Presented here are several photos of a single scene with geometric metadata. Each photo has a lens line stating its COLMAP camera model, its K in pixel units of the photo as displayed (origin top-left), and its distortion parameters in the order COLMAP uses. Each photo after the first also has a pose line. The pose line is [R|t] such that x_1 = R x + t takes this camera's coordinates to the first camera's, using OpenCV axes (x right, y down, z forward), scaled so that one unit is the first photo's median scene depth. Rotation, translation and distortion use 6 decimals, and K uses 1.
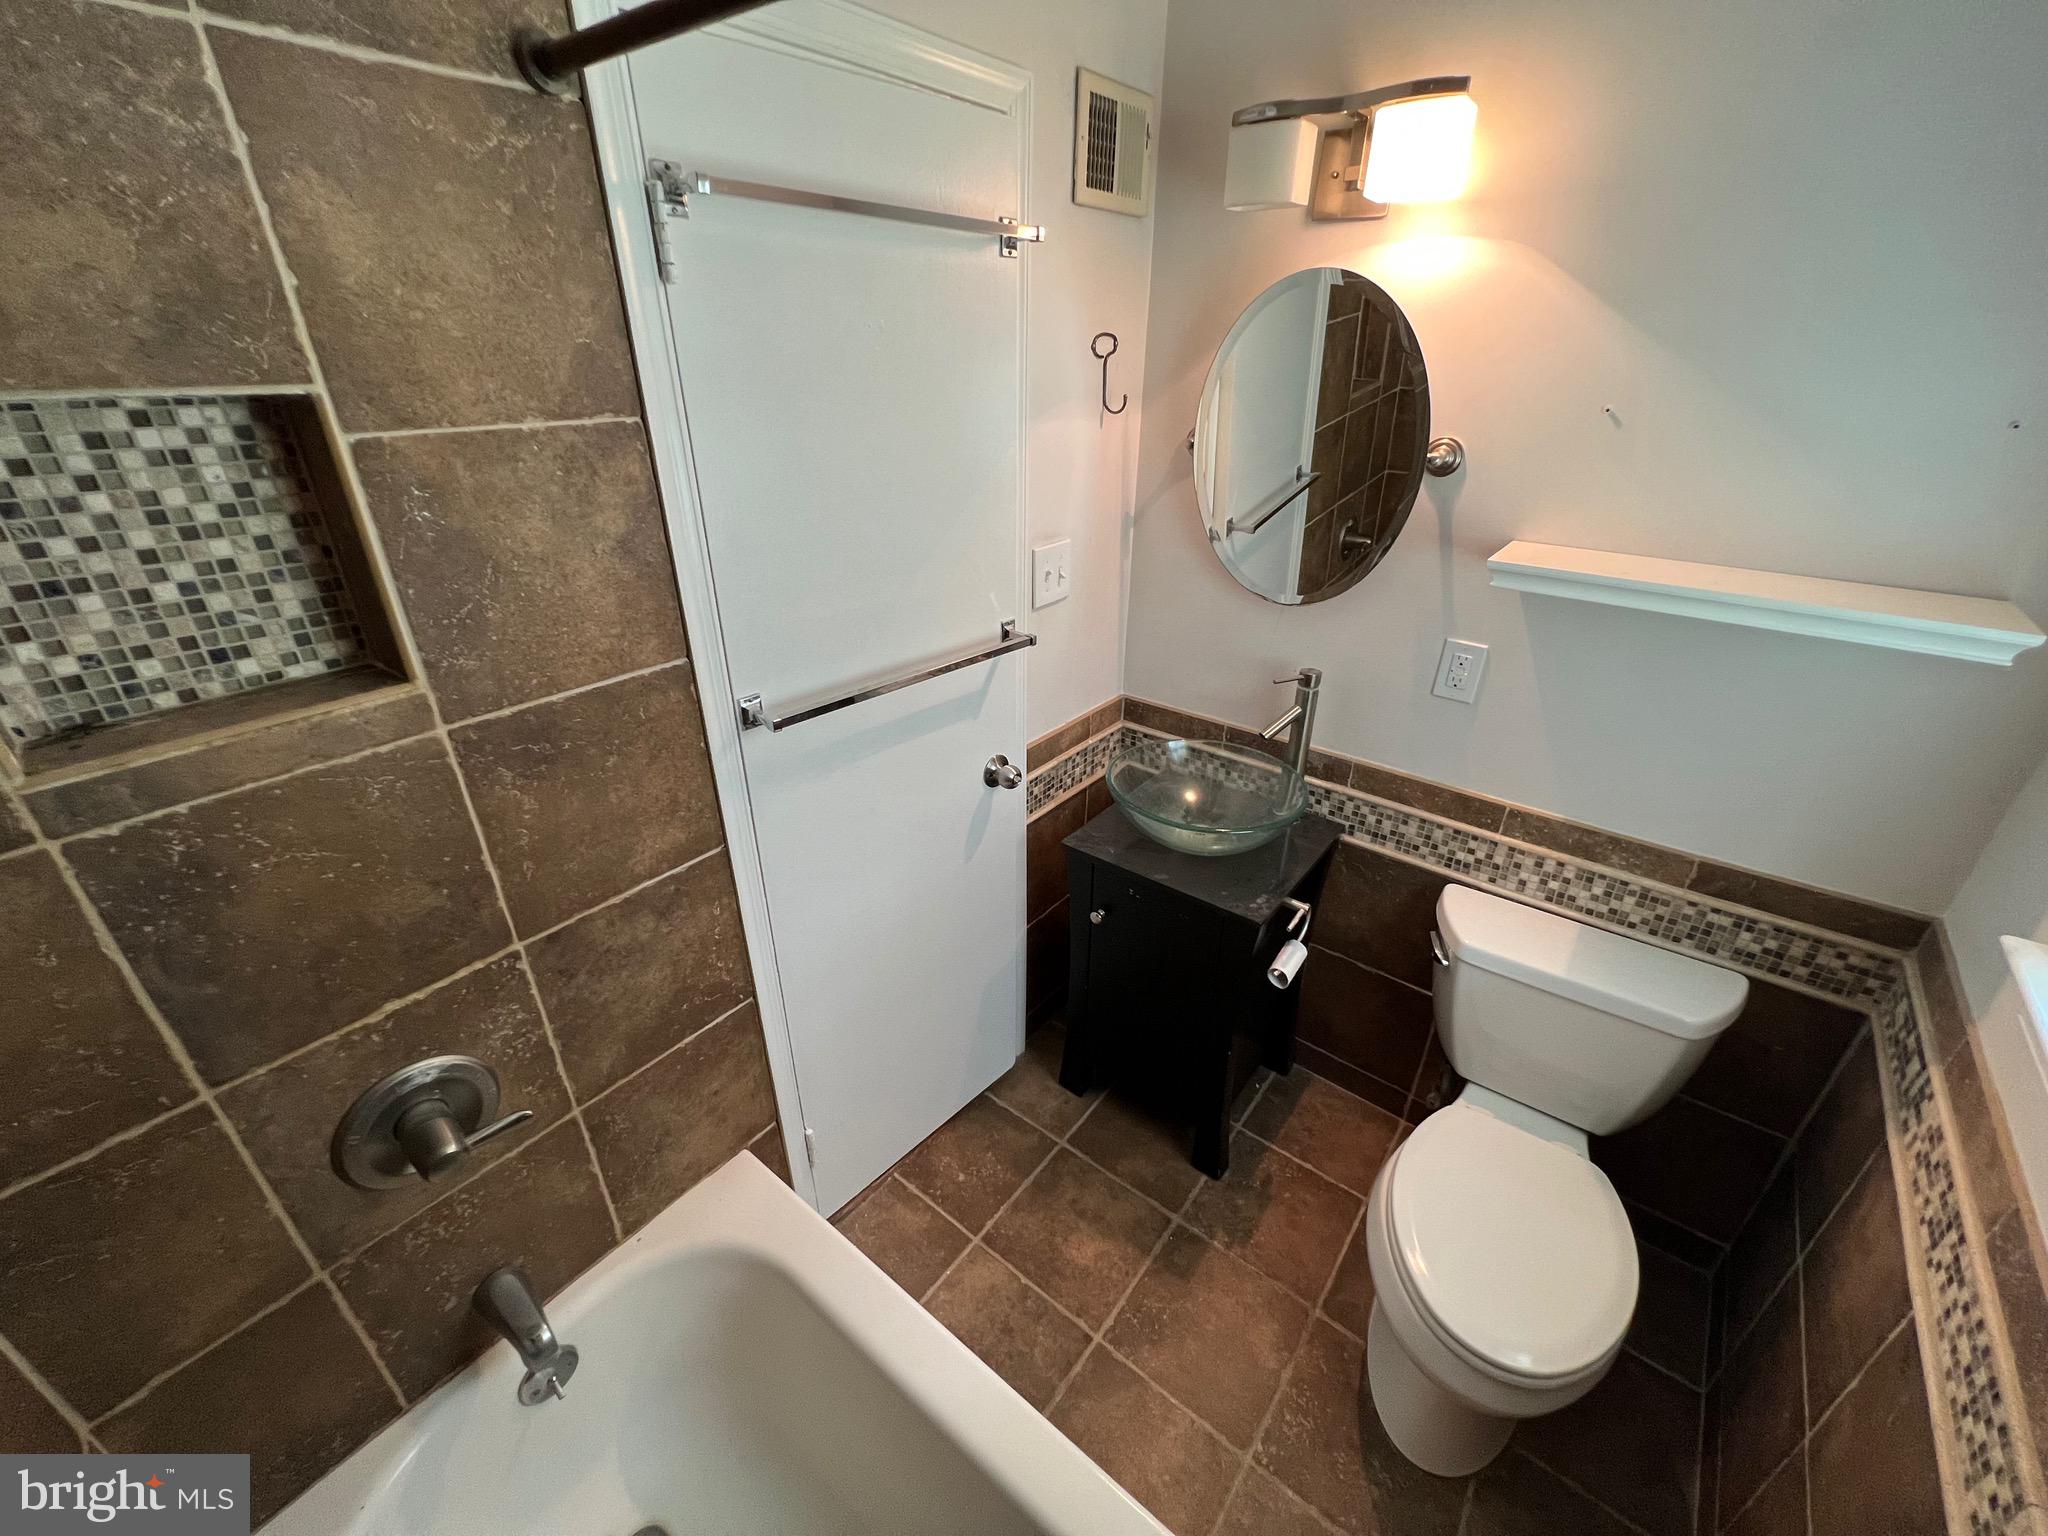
lens RADIAL K [[820.5, 0, 1021.1], [0, 820.5, 761.9], [0, 0, 1]] dist [0.001116, 0.000319]
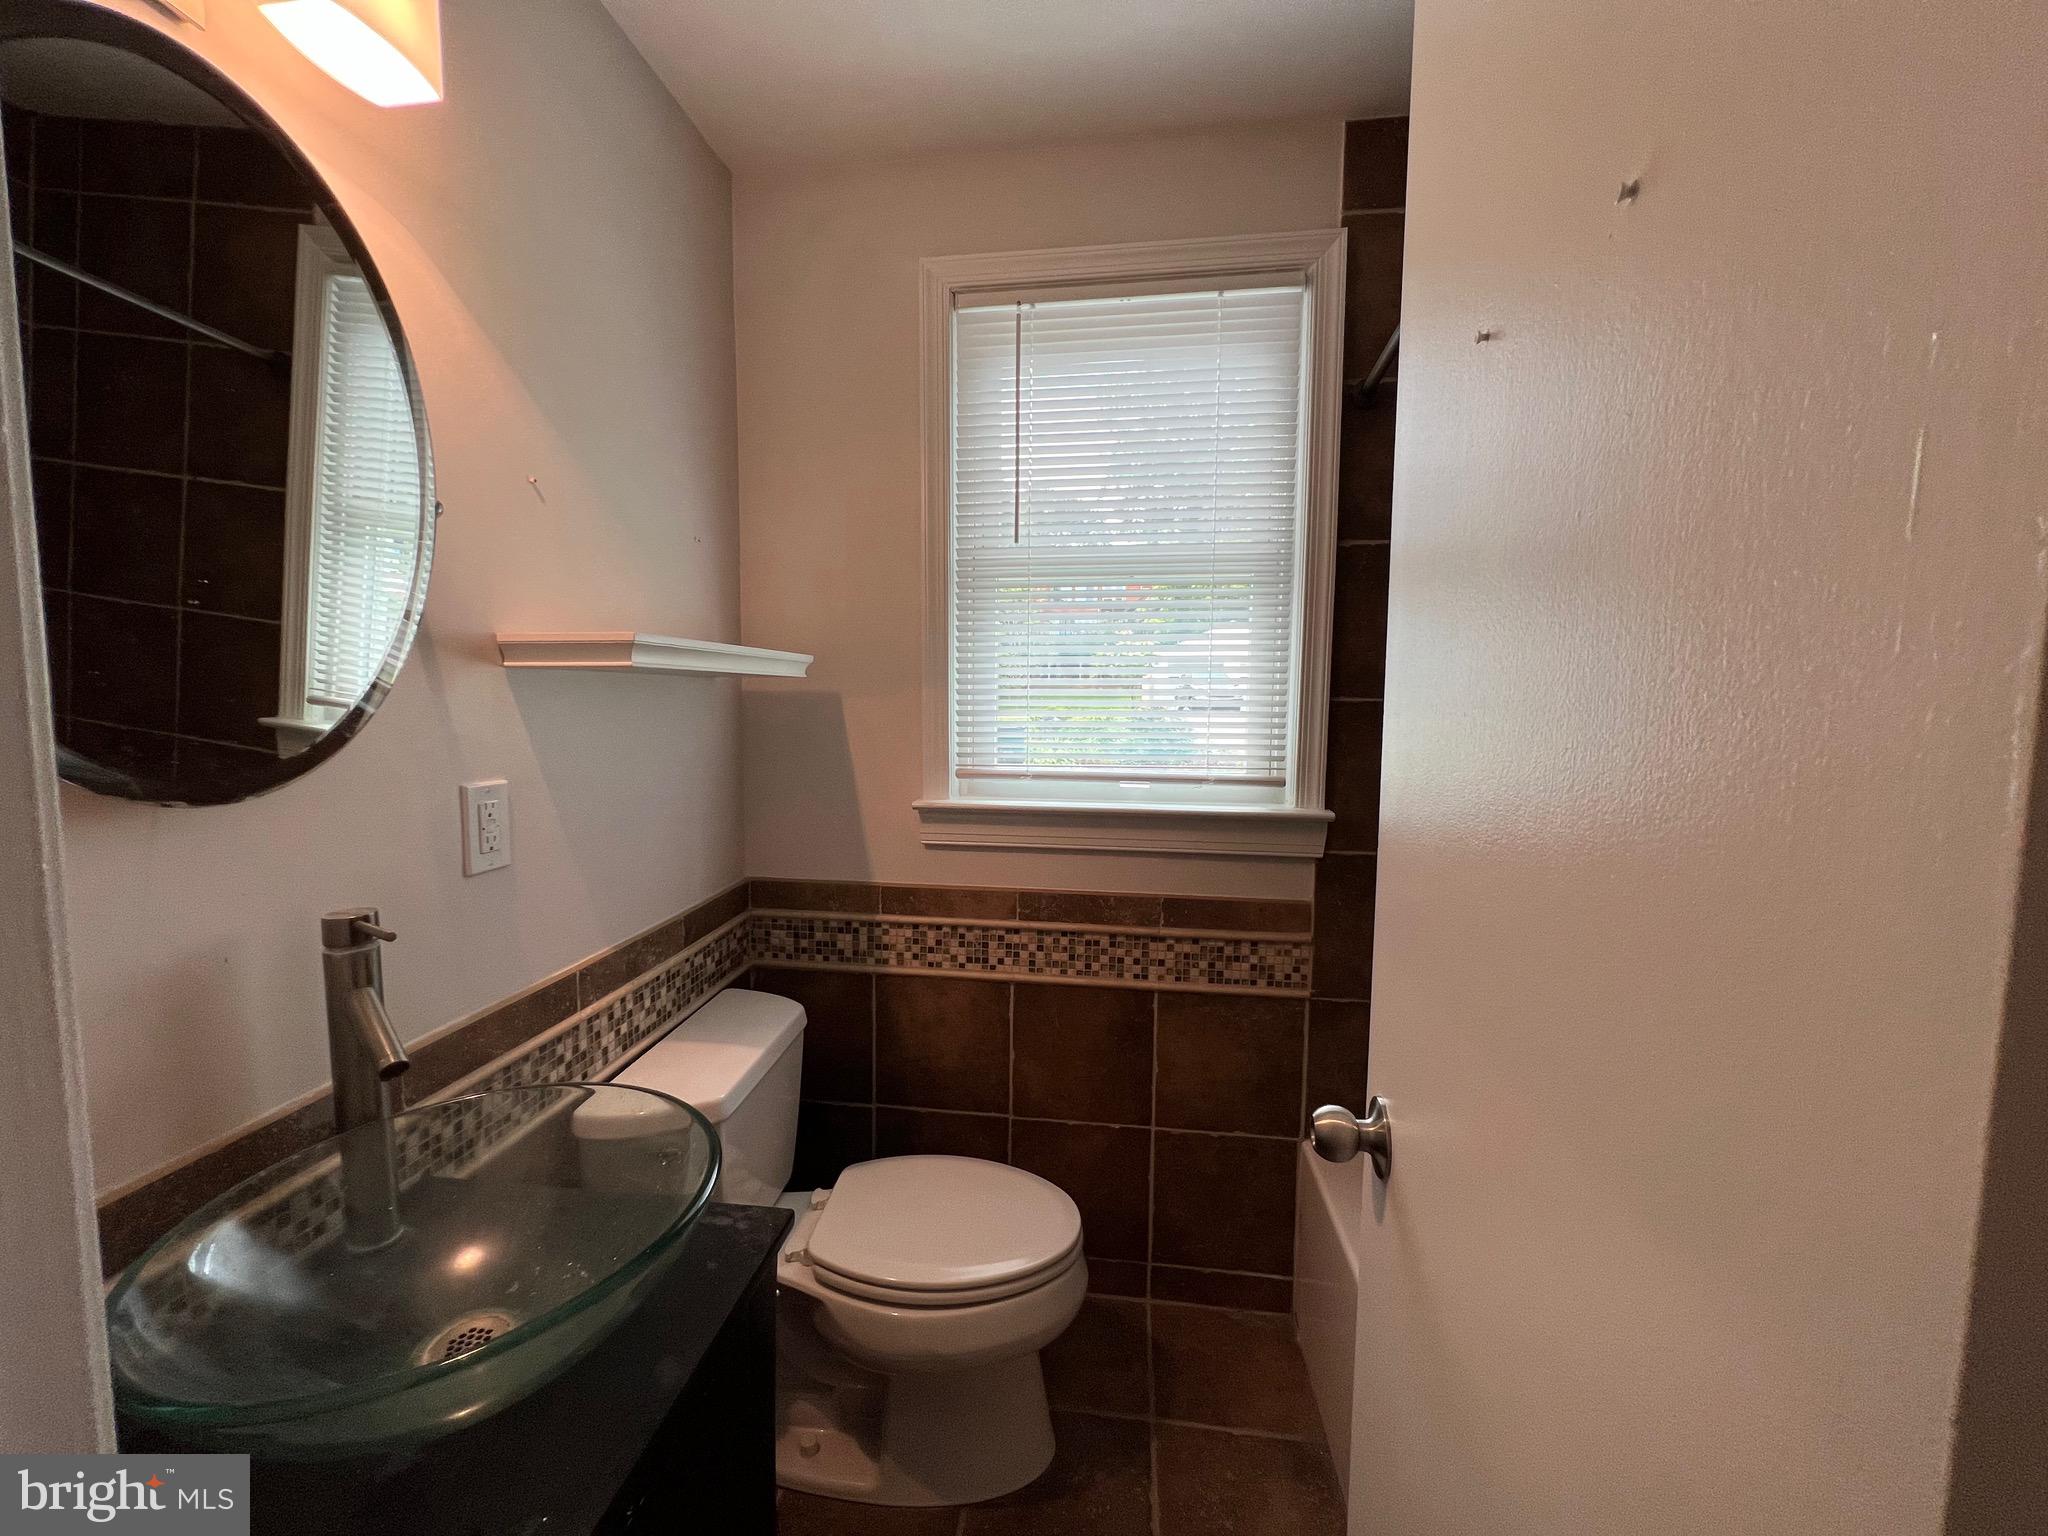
lens RADIAL K [[820.5, 0, 1021.1], [0, 820.5, 761.9], [0, 0, 1]] dist [0.001116, 0.000319]
pose [[-0.512615, -0.085458, 0.854355, -0.269223], [0.380504, 0.869382, 0.315265, -0.206285], [-0.769703, 0.486695, -0.413141, 0.927949]]
